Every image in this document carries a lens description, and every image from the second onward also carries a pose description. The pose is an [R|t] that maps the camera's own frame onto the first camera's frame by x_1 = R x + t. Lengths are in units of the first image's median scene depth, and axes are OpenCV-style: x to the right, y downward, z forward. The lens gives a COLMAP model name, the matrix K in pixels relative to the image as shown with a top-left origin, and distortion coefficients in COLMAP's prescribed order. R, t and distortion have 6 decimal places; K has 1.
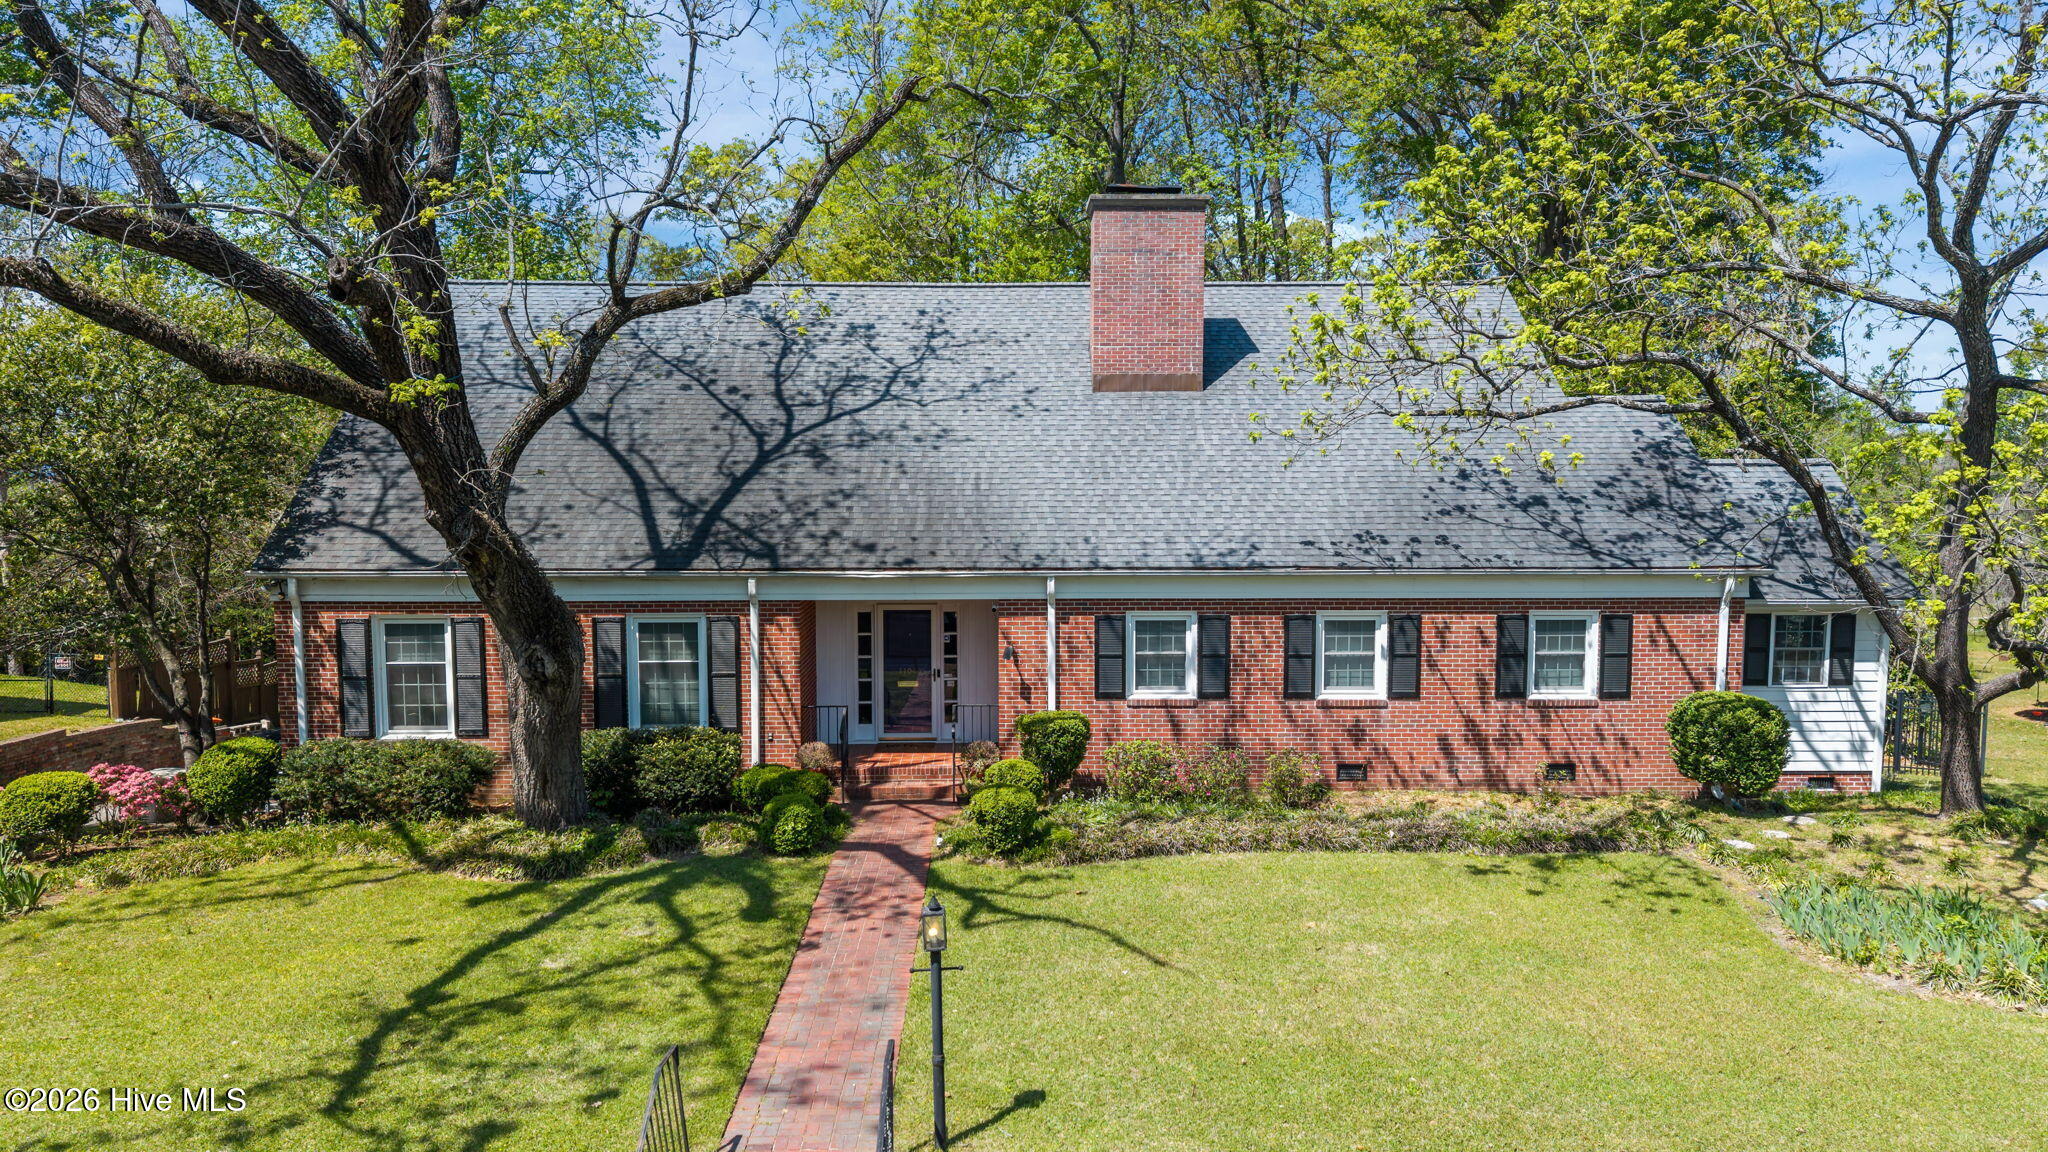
lens RADIAL K [[1347.6, 0, 1024.0], [0, 1347.6, 576.0], [0, 0, 1]] dist [0.034066, -0.041174]
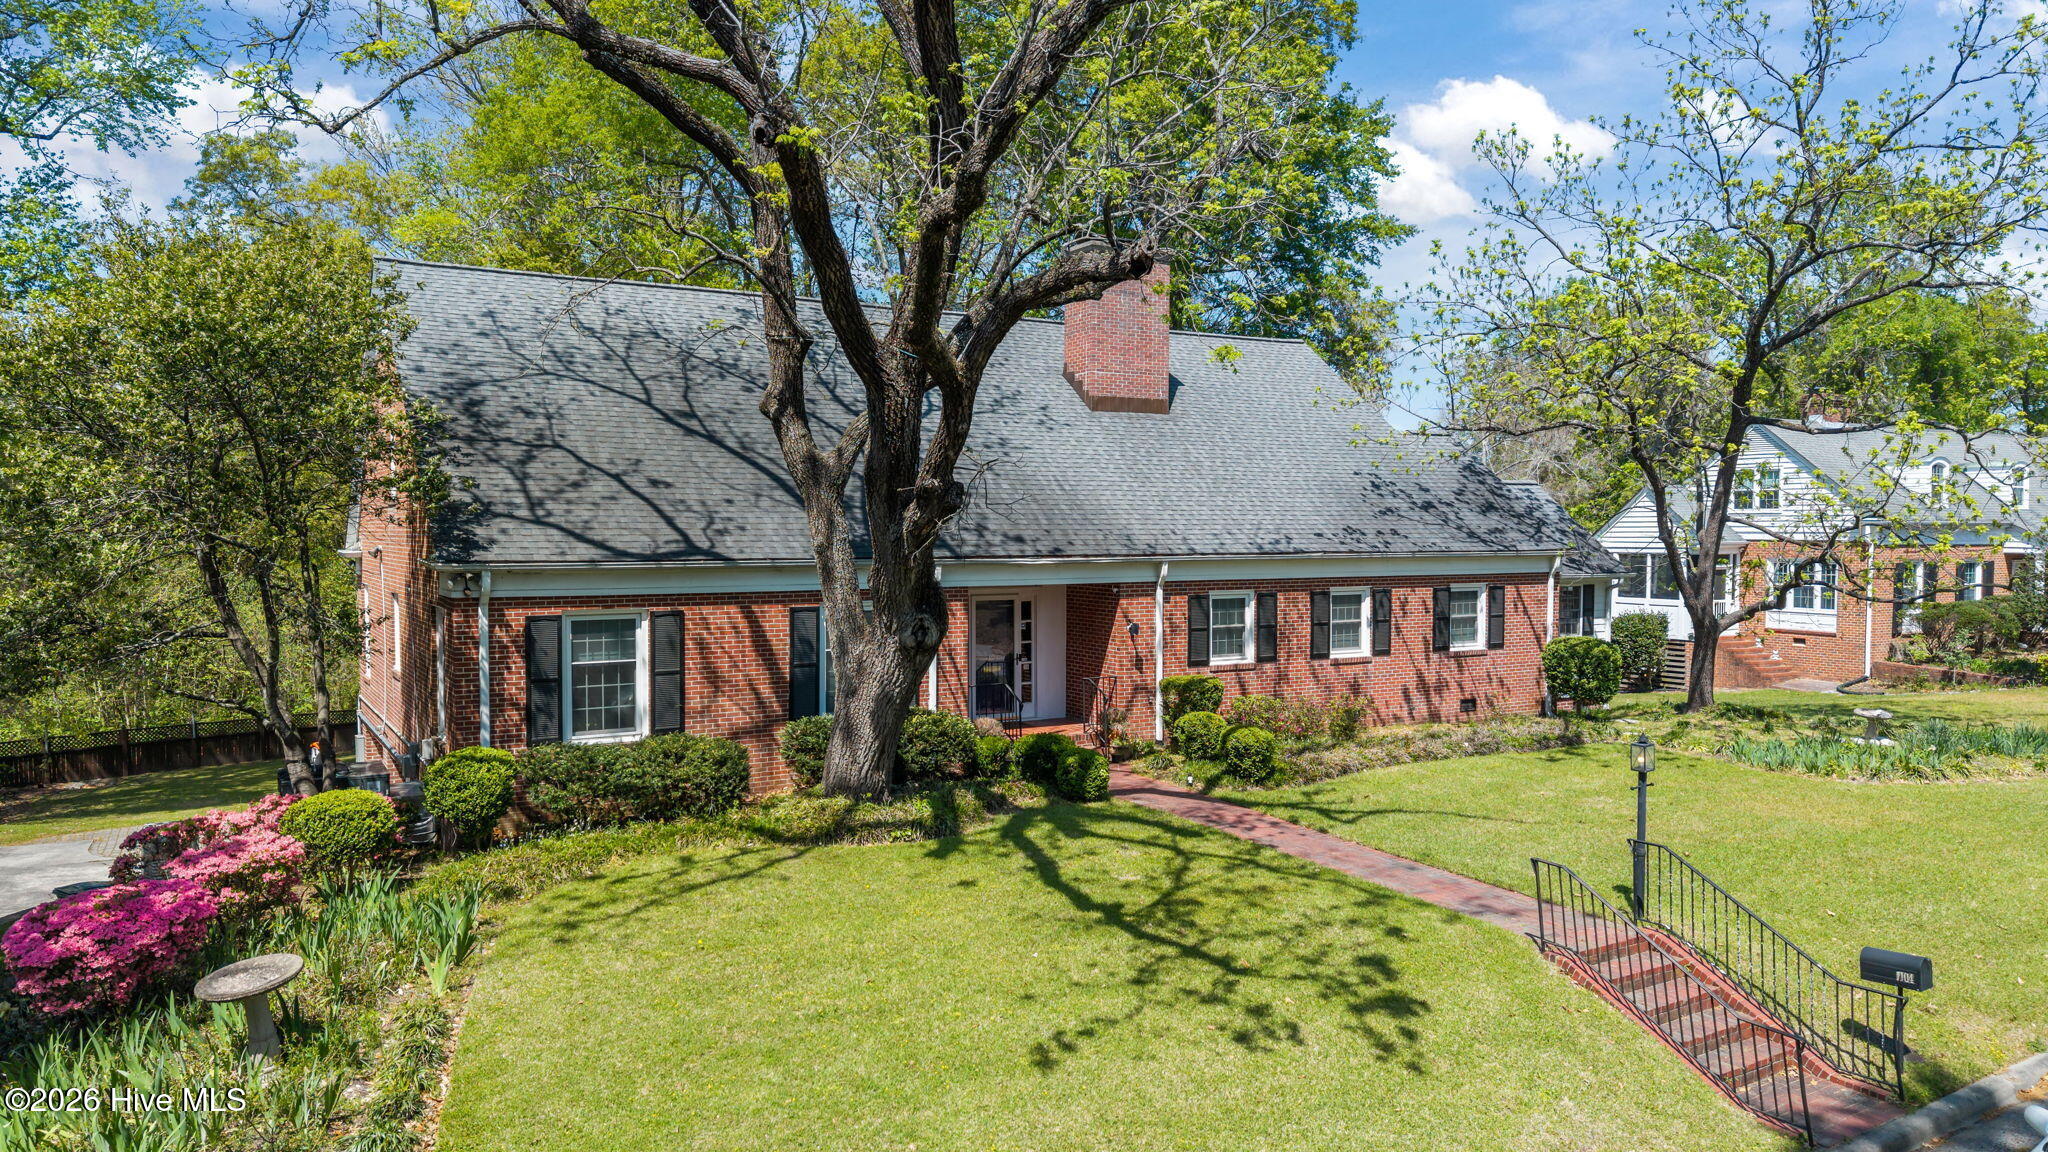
lens RADIAL K [[1347.6, 0, 1024.0], [0, 1347.6, 576.0], [0, 0, 1]] dist [0.034066, -0.041174]
pose [[0.873551, -0.016068, 0.486468, -0.645152], [0.039947, 0.998450, -0.038753, 0.052493], [-0.485092, 0.053286, 0.872838, 0.041955]]
